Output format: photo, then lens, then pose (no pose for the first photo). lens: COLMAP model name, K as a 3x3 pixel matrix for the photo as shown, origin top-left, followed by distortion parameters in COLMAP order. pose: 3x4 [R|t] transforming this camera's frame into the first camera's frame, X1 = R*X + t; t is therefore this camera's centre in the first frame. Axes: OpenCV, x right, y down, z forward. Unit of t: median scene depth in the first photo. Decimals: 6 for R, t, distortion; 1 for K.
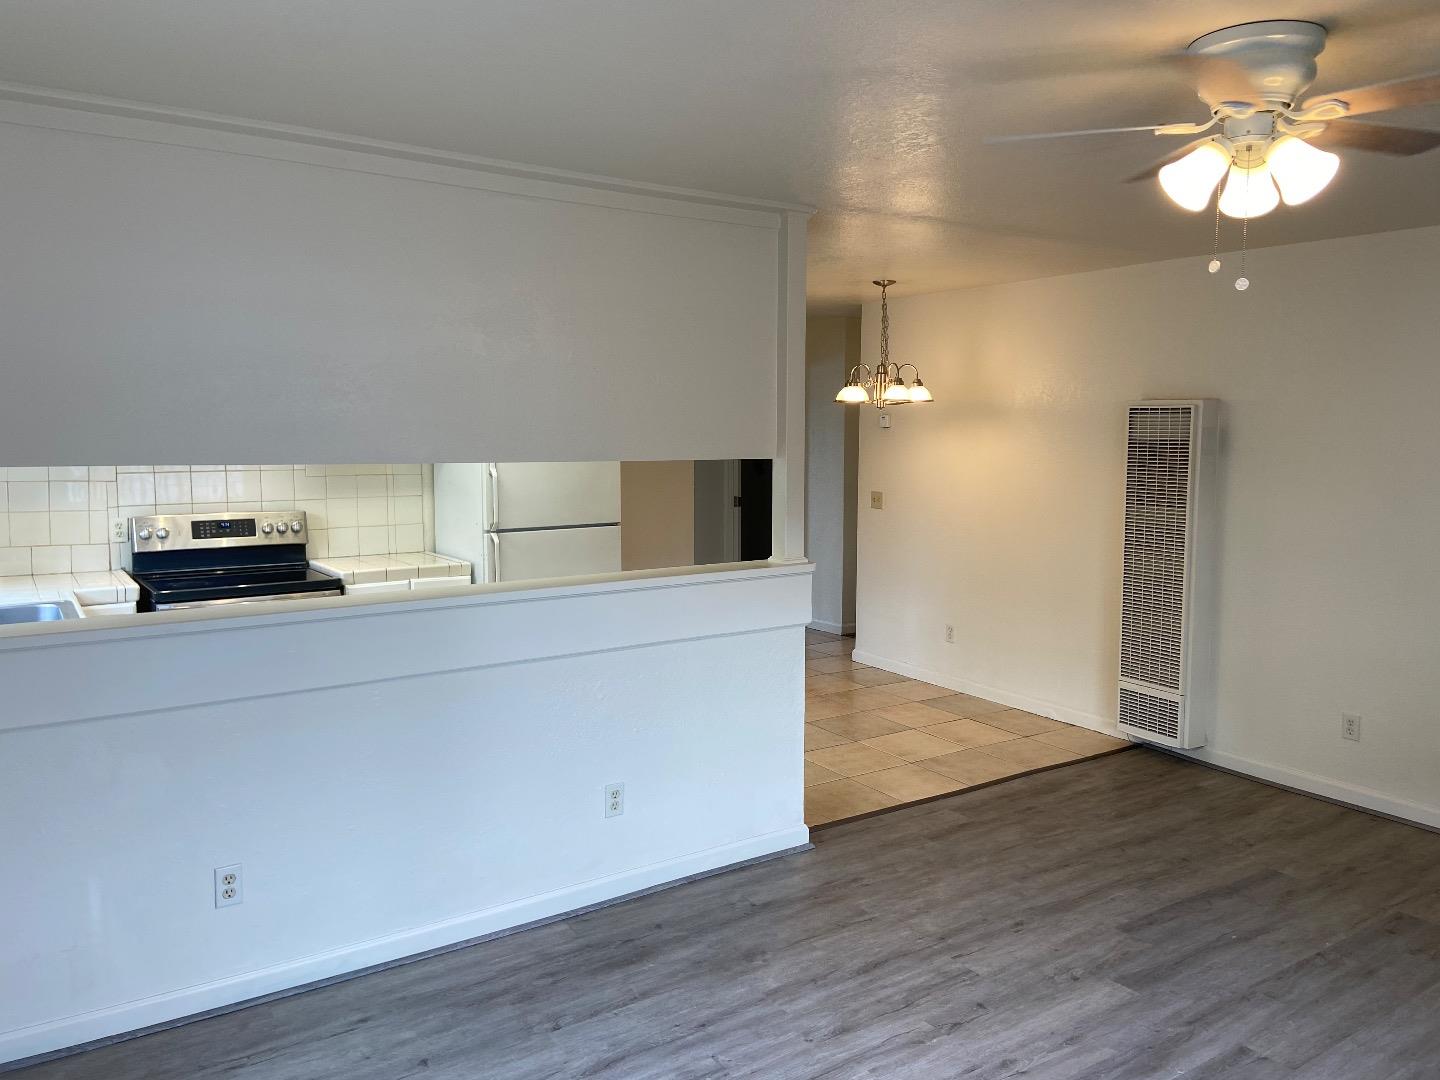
lens RADIAL K [[1088.8, 0, 719.9], [0, 1088.8, 518.5], [0, 0, 1]] dist [0.120468, -0.152077]
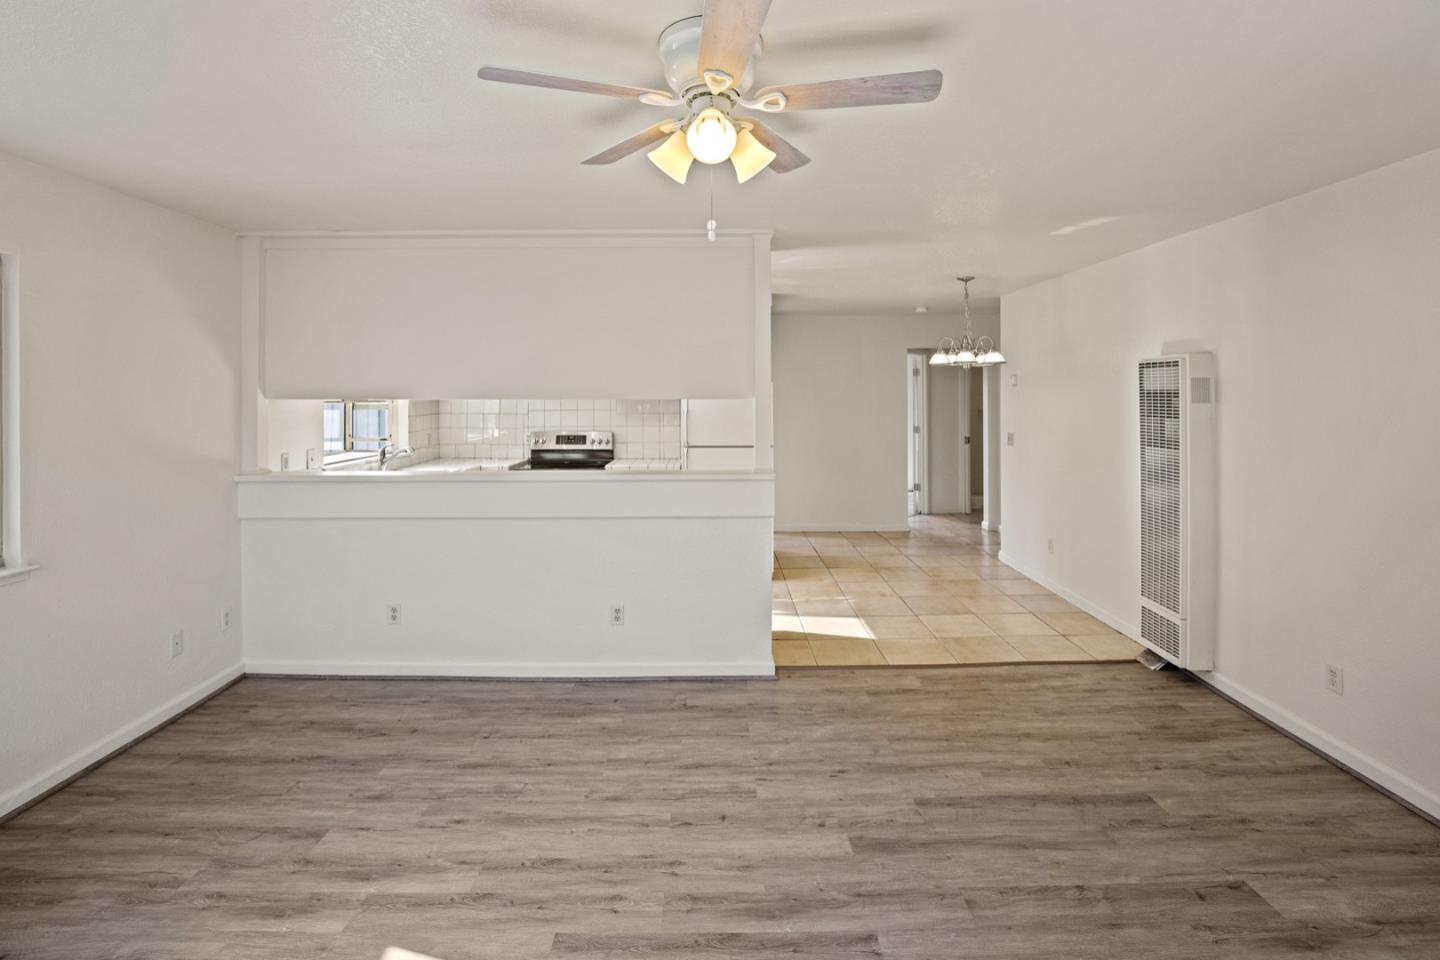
lens RADIAL K [[648.8, 0, 720.7], [0, 648.8, 391.1], [0, 0, 1]] dist [-0.038189, 0.009901]
pose [[0.833608, -0.008202, -0.552296, 0.570389], [-0.043105, 0.995874, -0.079850, 0.005562], [0.550672, 0.090370, 0.829815, 0.302112]]
